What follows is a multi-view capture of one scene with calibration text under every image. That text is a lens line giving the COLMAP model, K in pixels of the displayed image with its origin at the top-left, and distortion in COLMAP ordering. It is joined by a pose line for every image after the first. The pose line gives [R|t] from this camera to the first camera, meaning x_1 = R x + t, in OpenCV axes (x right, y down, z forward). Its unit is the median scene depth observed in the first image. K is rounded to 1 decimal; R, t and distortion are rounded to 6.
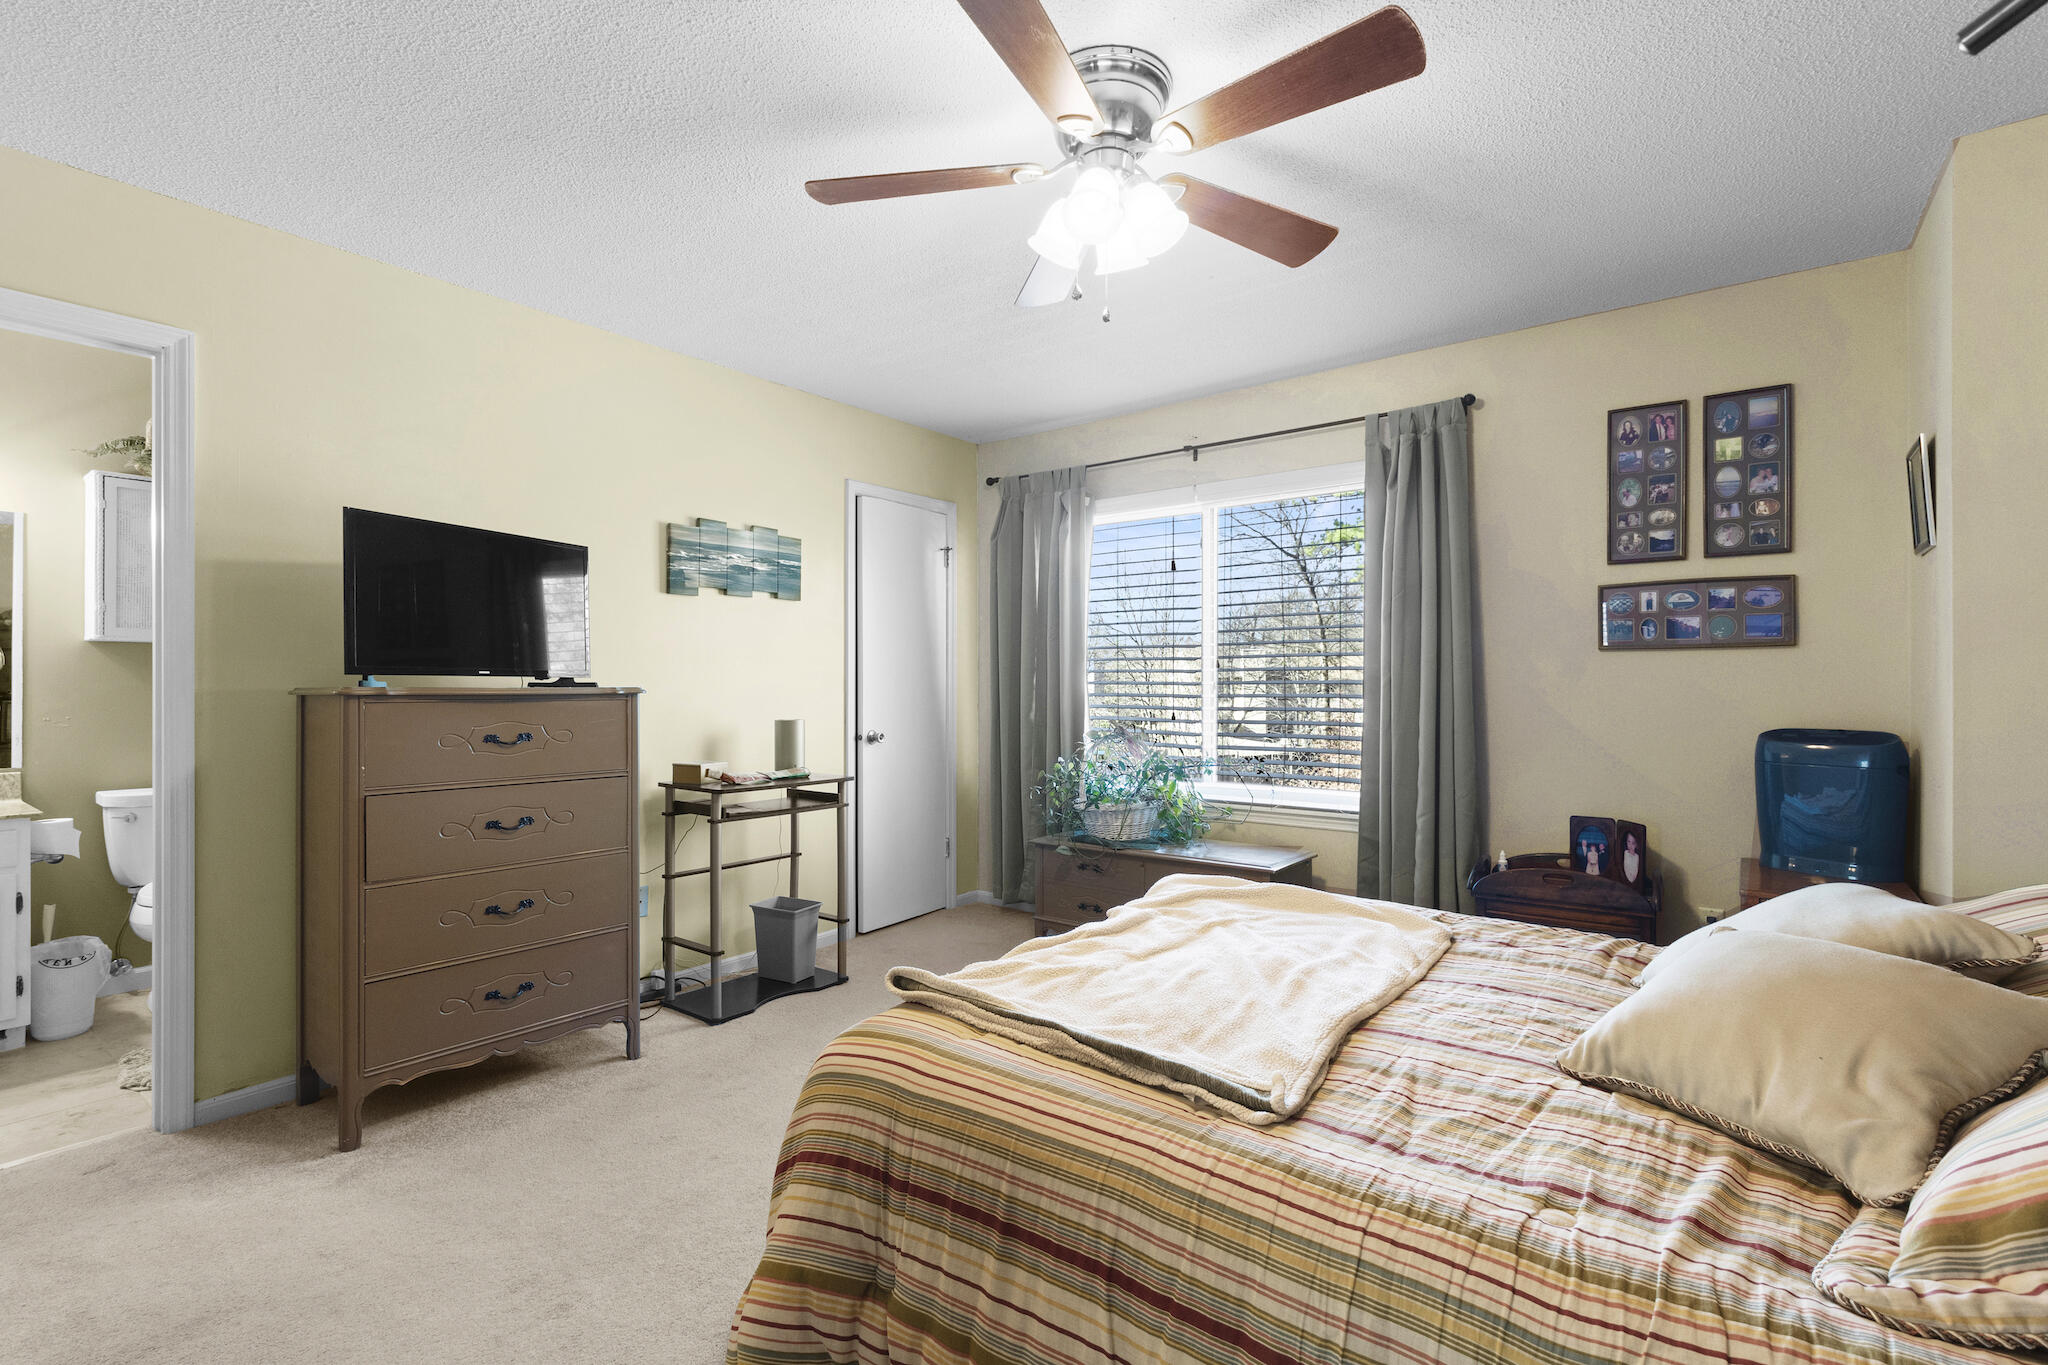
lens RADIAL K [[931.0, 0, 1034.2], [0, 931.0, 681.3], [0, 0, 1]] dist [0.003262, 0.000382]
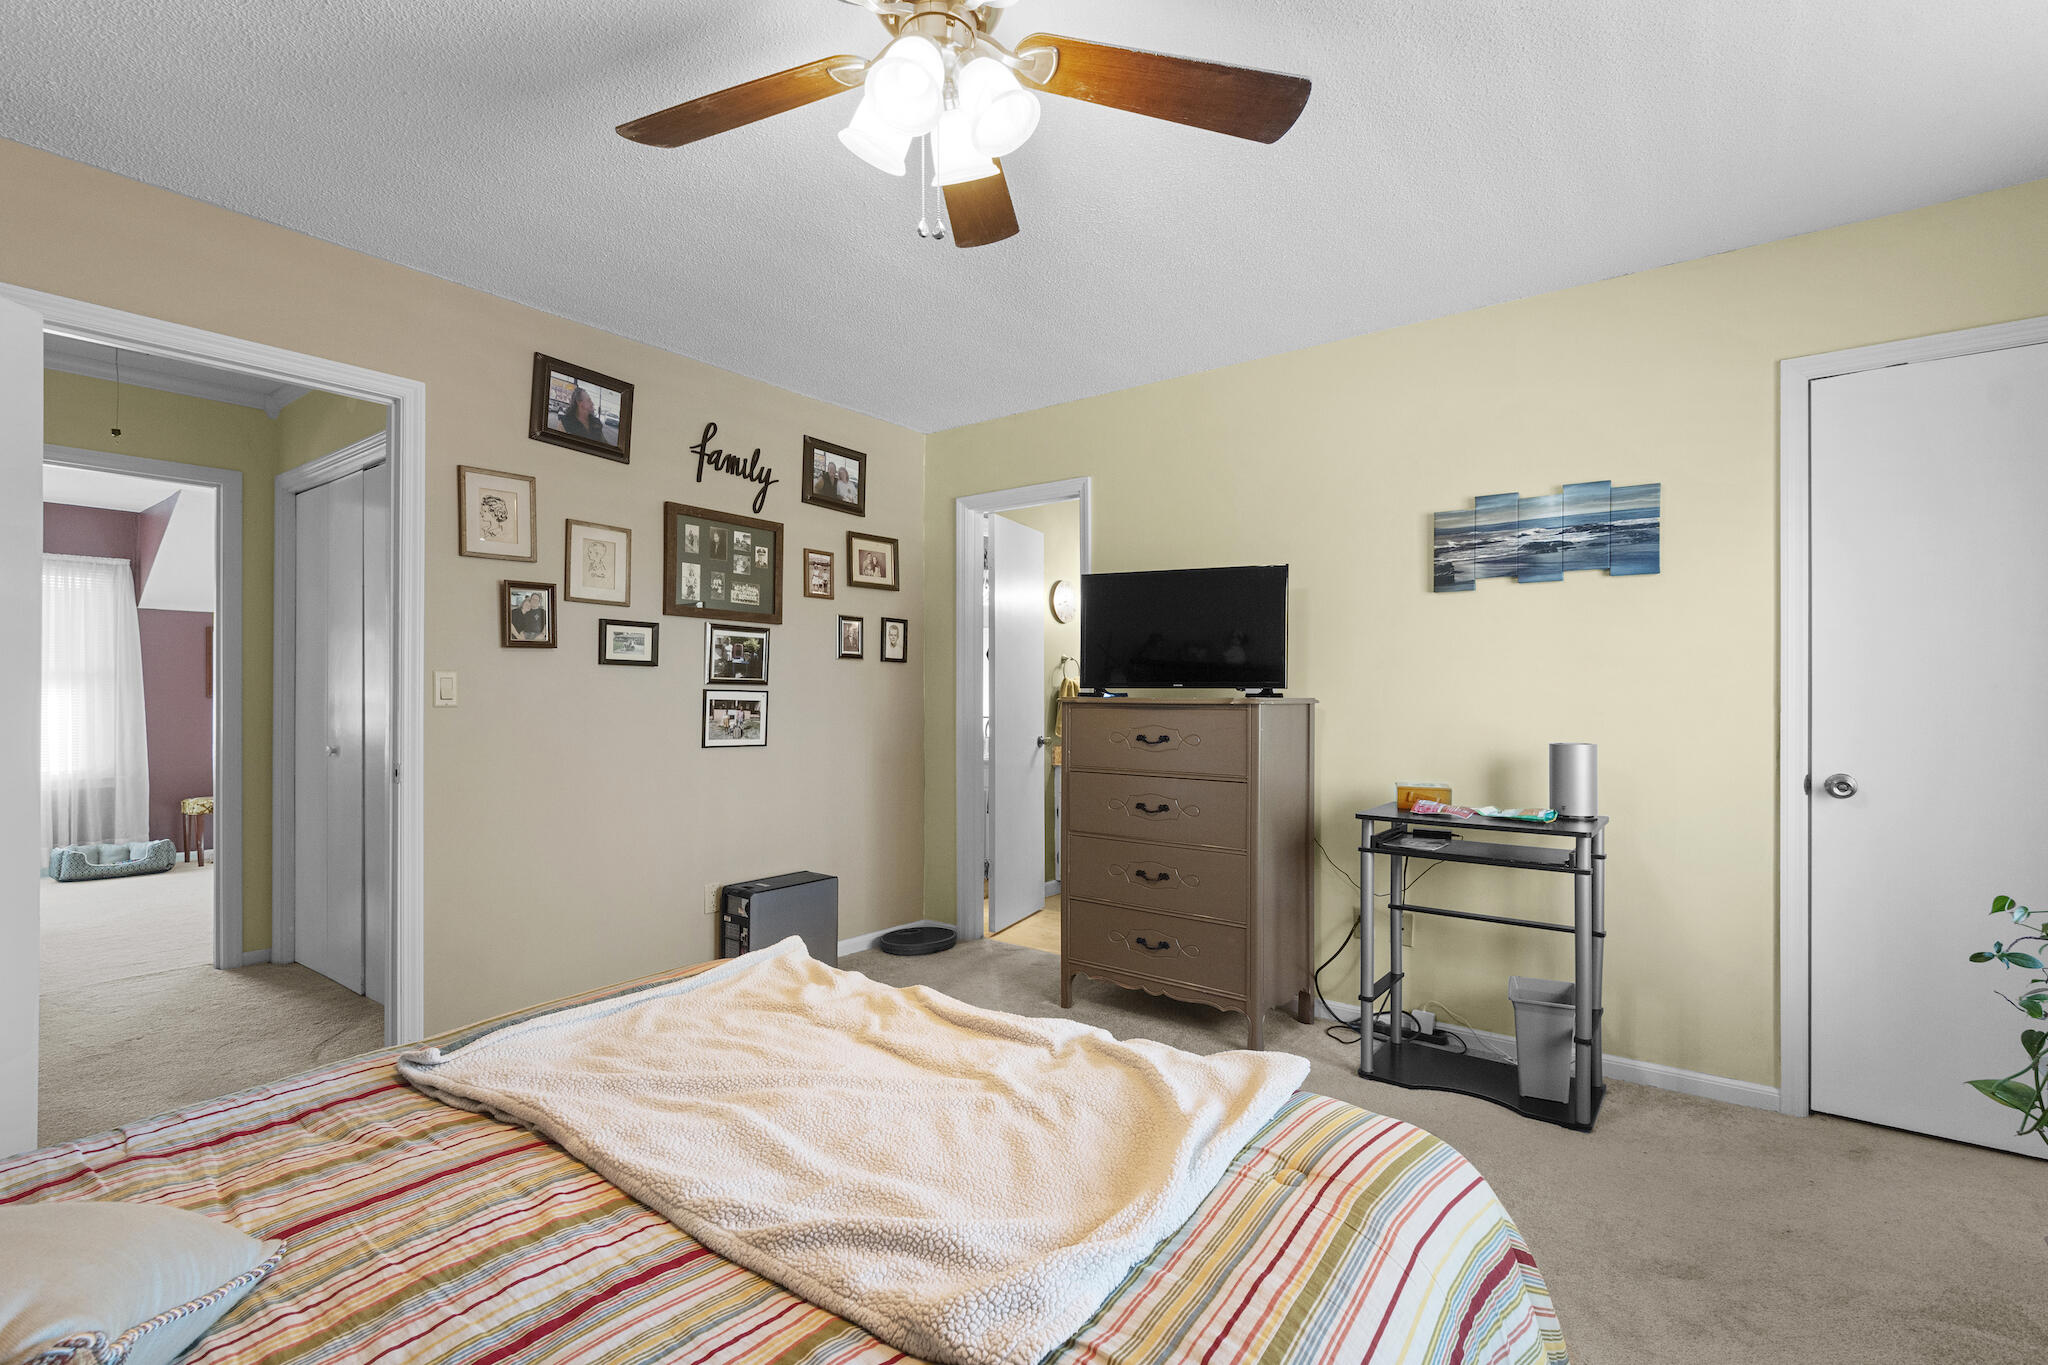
lens RADIAL K [[931.0, 0, 1025.9], [0, 931.0, 688.8], [0, 0, 1]] dist [0.003262, 0.000382]
pose [[0.013056, -0.001384, -0.999914, 0.480762], [0.004206, 0.999990, -0.001329, -0.002699], [0.999906, -0.004188, 0.013062, 0.588559]]
